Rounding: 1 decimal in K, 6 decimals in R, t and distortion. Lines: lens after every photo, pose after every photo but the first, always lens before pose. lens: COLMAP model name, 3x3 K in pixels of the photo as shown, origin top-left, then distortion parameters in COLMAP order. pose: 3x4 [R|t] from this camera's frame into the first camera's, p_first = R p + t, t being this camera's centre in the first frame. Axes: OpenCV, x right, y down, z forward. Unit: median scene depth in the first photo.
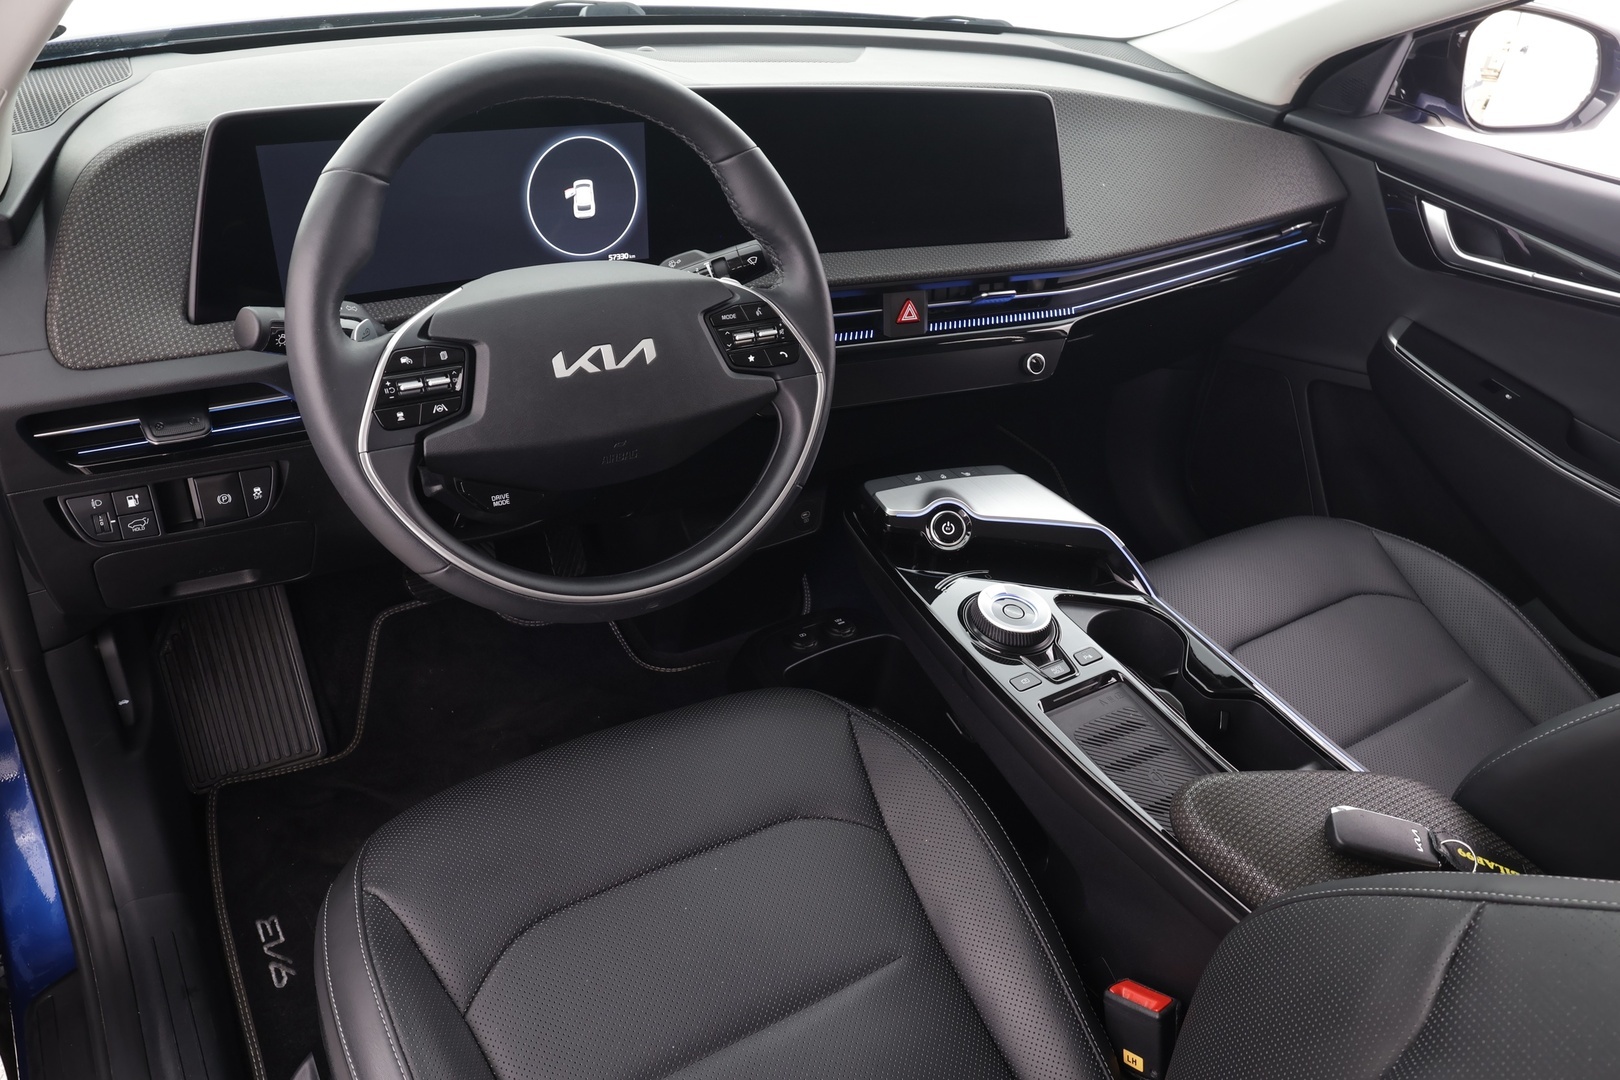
lens RADIAL K [[1207.5, 0, 810.0], [0, 1207.5, 540.0], [0, 0, 1]] dist [0.003326, 0.001210]
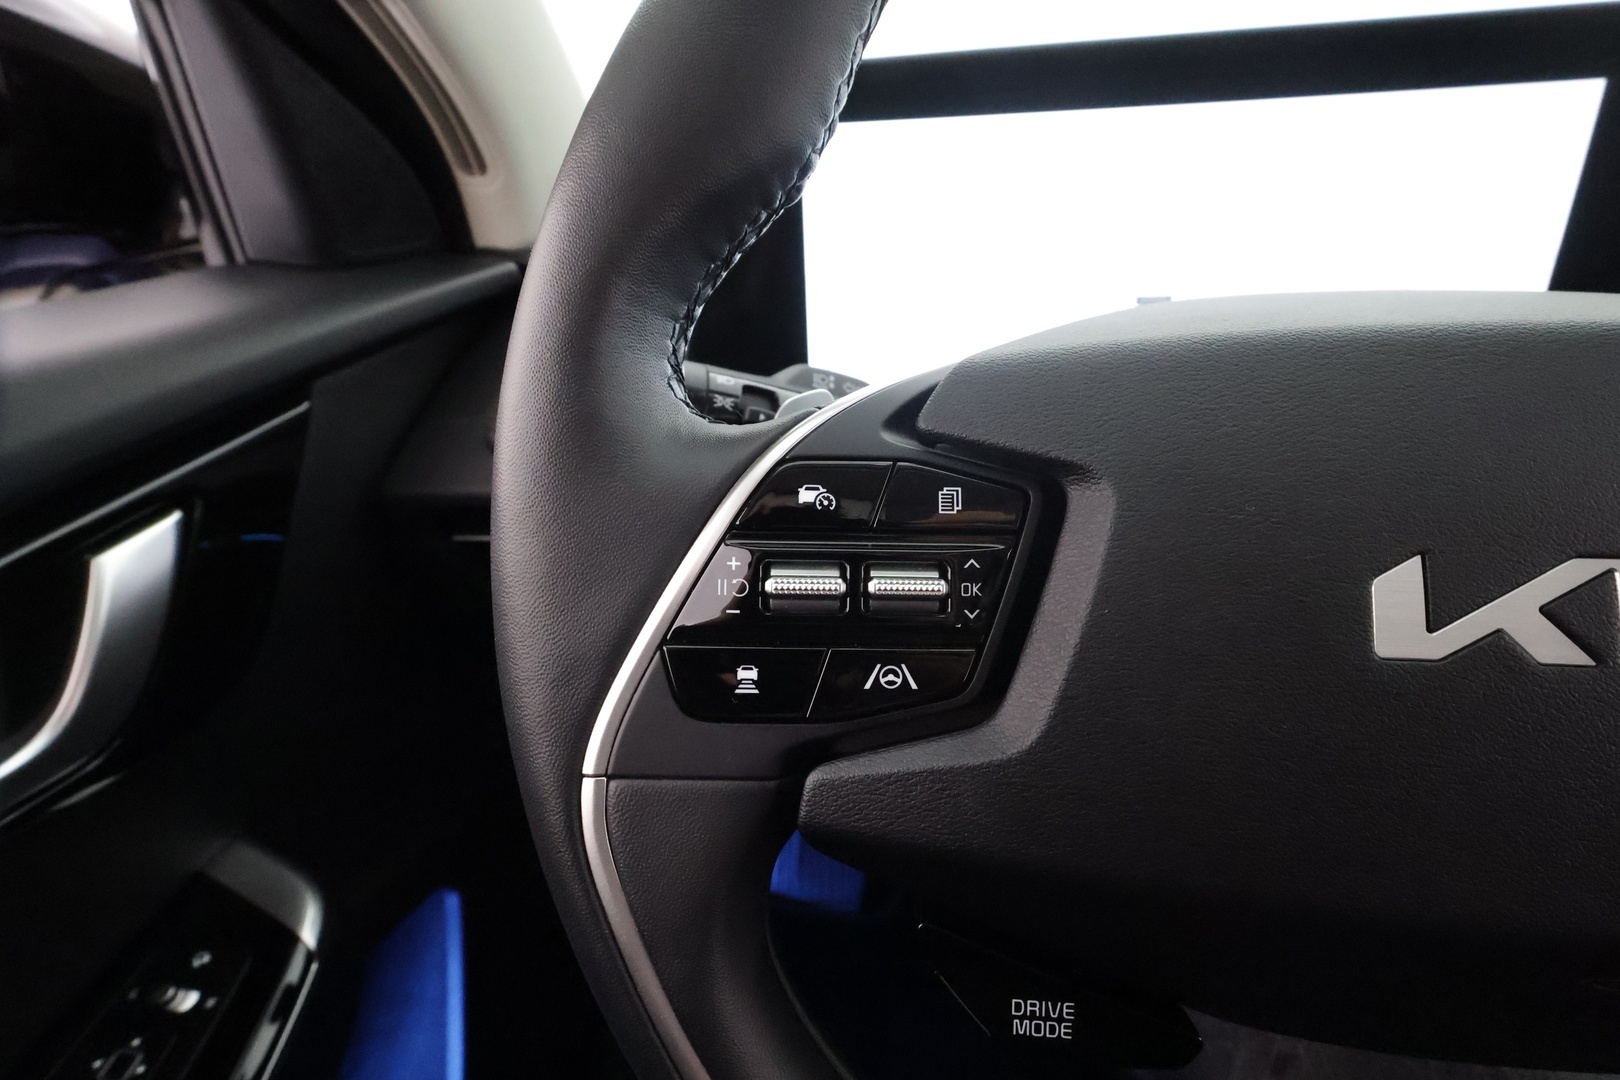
lens RADIAL K [[763.9, 0, 809.2], [0, 763.9, 548.0], [0, 0, 1]] dist [-0.002880, -0.000144]
pose [[0.754850, 0.168431, -0.633903, -0.165622], [-0.242603, 0.969622, -0.031258, -0.100829], [0.609382, 0.177382, 0.772780, 0.661932]]
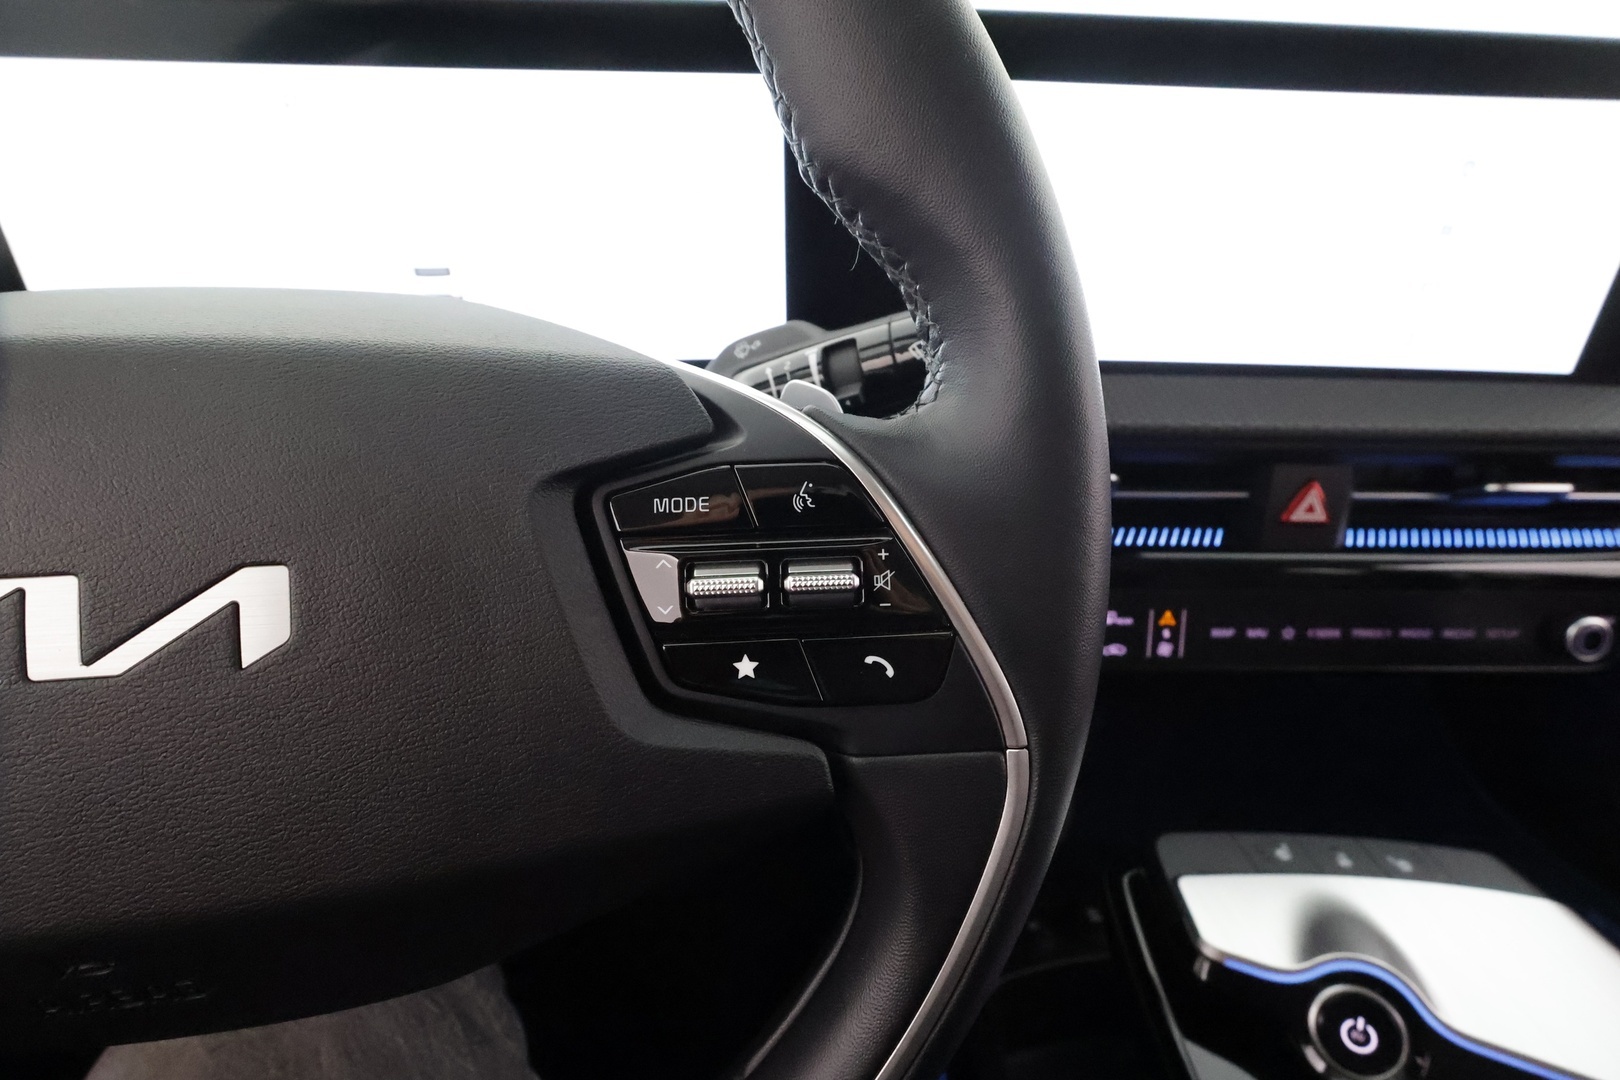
lens RADIAL K [[763.9, 0, 809.2], [0, 763.9, 548.0], [0, 0, 1]] dist [-0.002880, -0.000144]
pose [[0.910535, 0.143297, -0.387803, 0.022981], [-0.164094, 0.986224, -0.020861, -0.158420], [0.379471, 0.082631, 0.921506, 0.768530]]
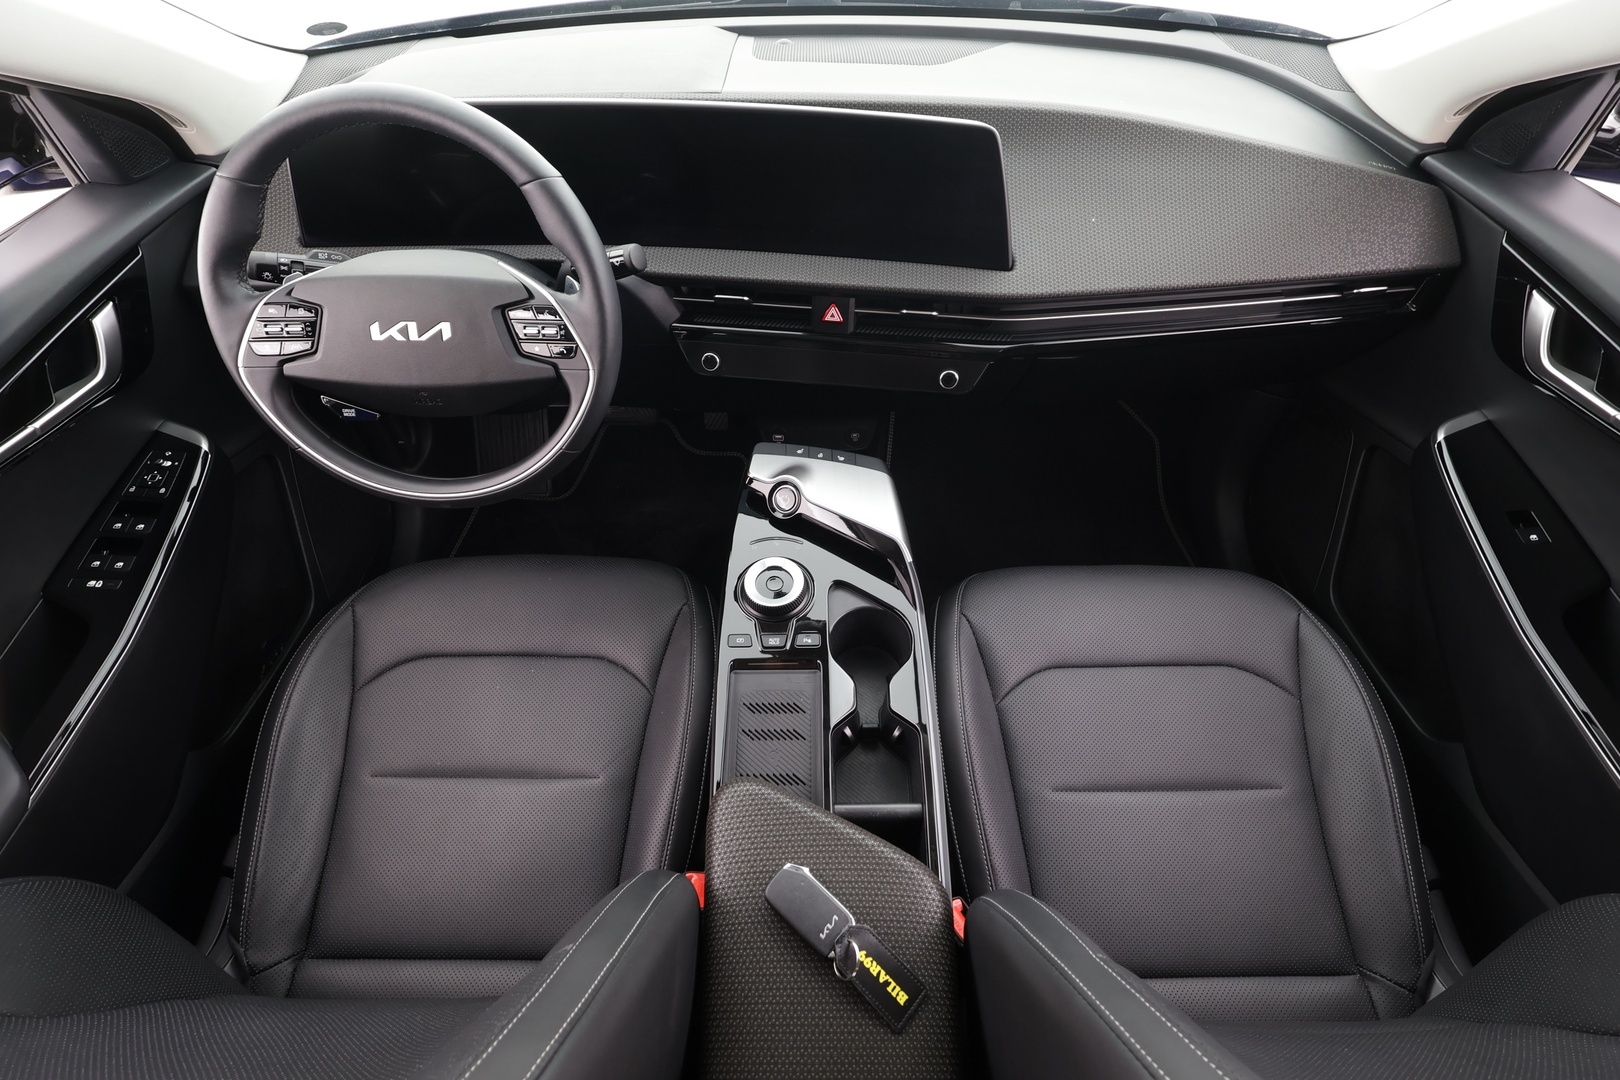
lens RADIAL K [[763.9, 0, 809.2], [0, 763.9, 548.0], [0, 0, 1]] dist [-0.002880, -0.000144]
pose [[0.828315, 0.351052, -0.436642, 0.572915], [-0.223828, 0.921805, 0.316508, -0.253111], [0.513609, -0.164435, 0.842120, 0.380279]]
